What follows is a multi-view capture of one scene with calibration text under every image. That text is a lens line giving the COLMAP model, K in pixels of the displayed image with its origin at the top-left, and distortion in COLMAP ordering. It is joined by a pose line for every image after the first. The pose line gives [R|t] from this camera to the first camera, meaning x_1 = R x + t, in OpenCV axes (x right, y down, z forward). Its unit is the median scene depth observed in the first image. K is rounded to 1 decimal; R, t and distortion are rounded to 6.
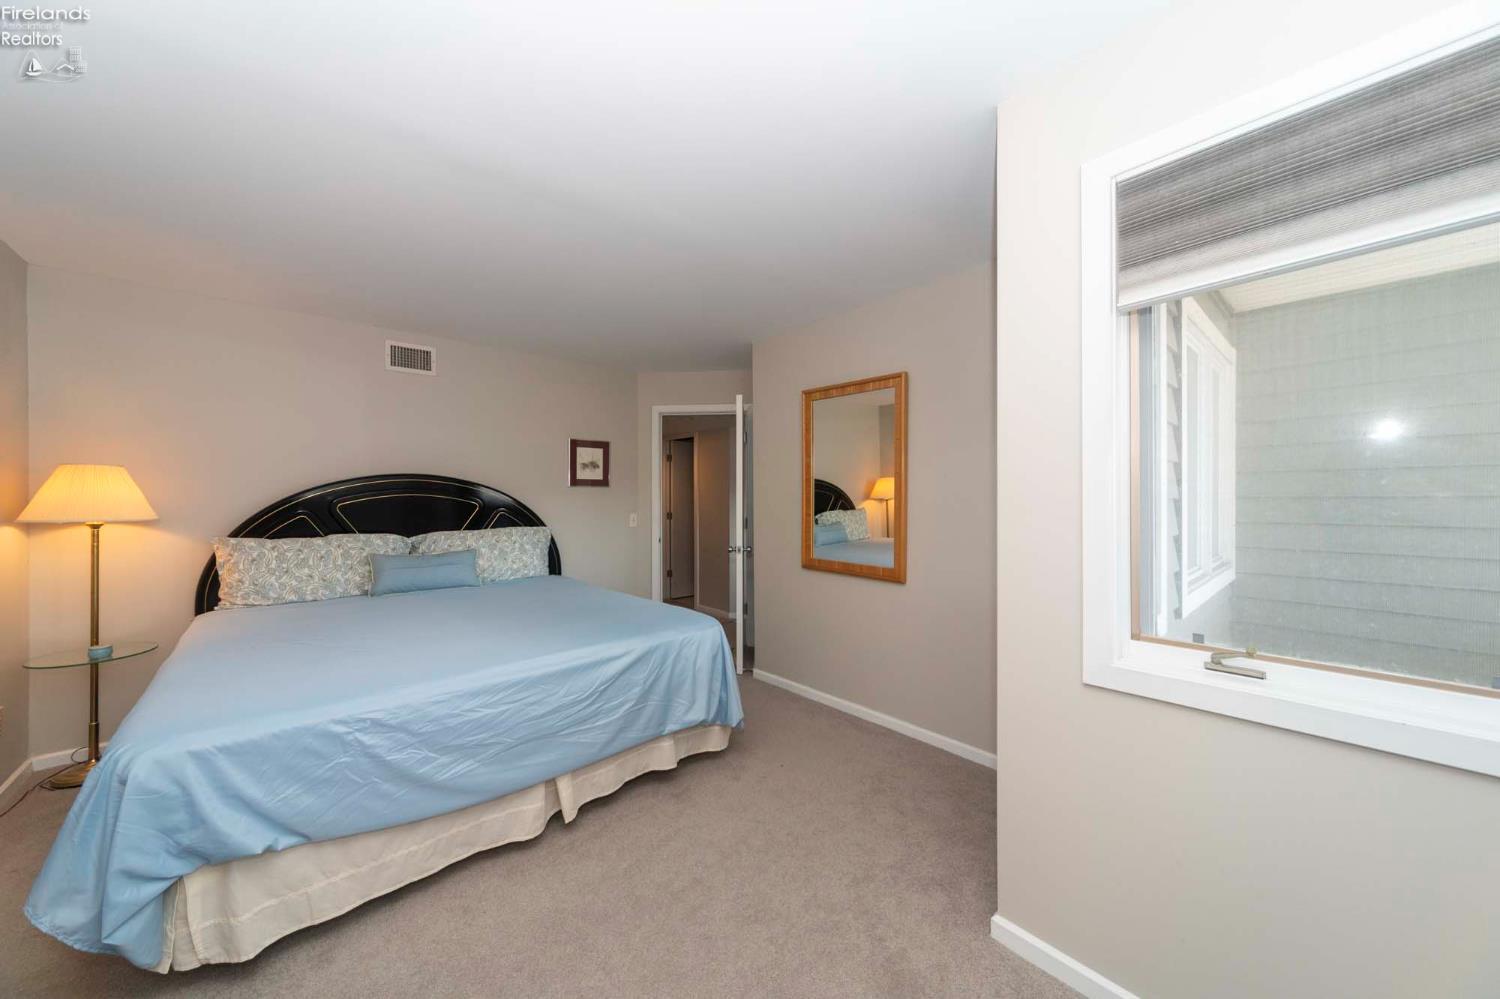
lens RADIAL K [[521.8, 0, 737.1], [0, 521.8, 503.9], [0, 0, 1]] dist [0.005063, -0.000736]
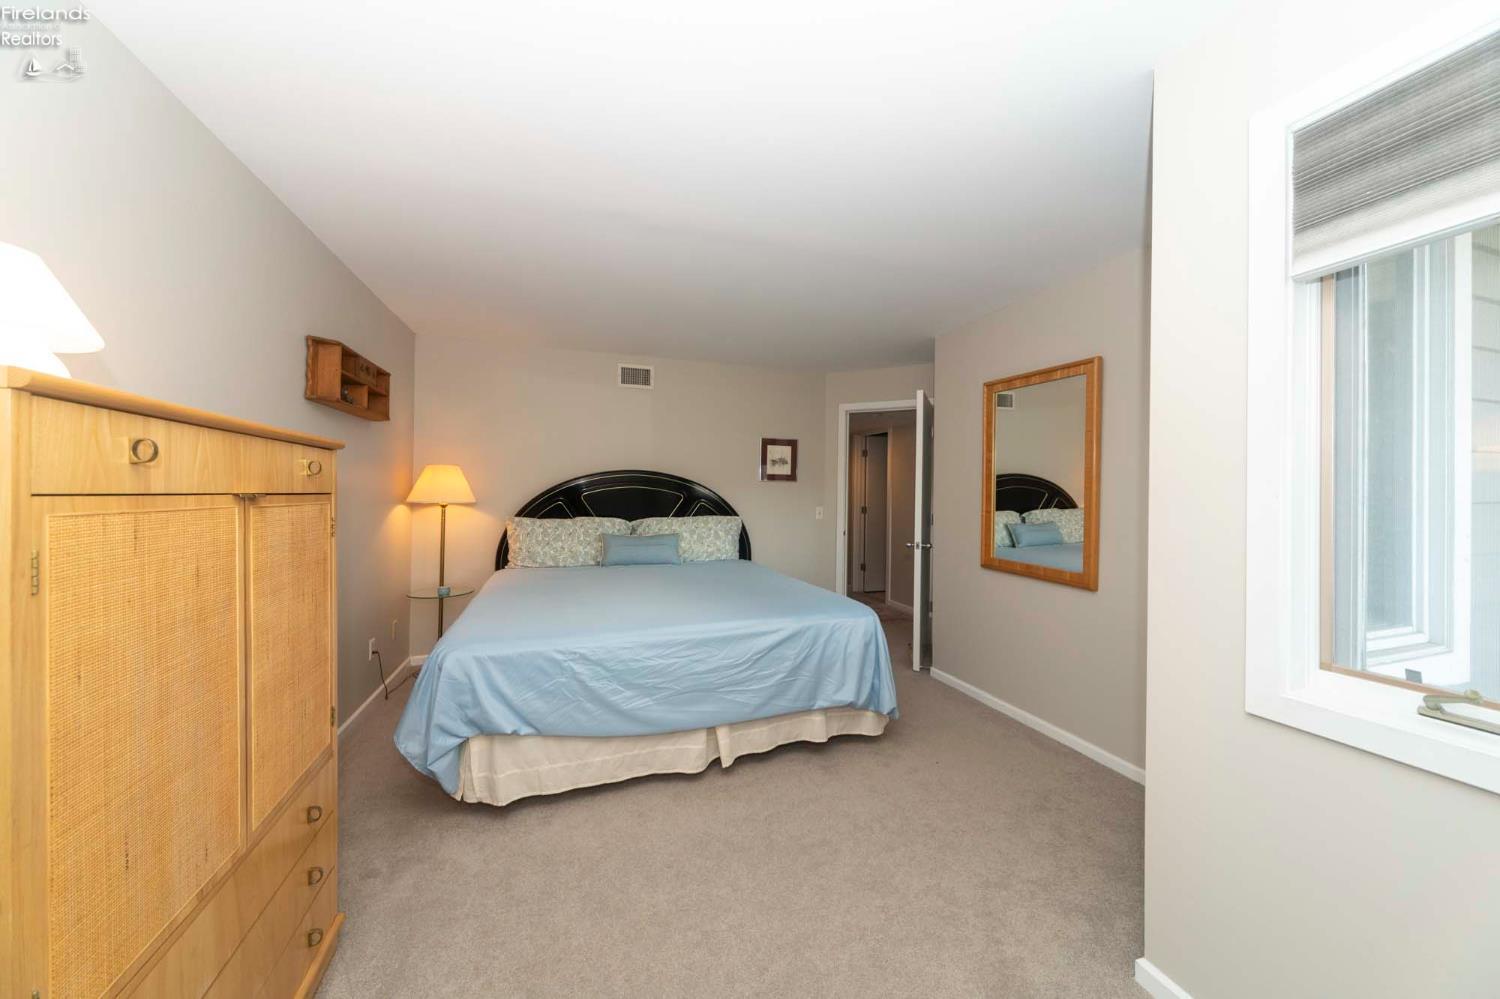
lens RADIAL K [[521.8, 0, 763.6], [0, 521.8, 492.5], [0, 0, 1]] dist [0.005063, -0.000736]
pose [[0.935977, 0.013659, -0.351797, 0.150568], [-0.017420, 0.999820, -0.007527, -0.000466], [0.351631, 0.013174, 0.936046, -0.069822]]
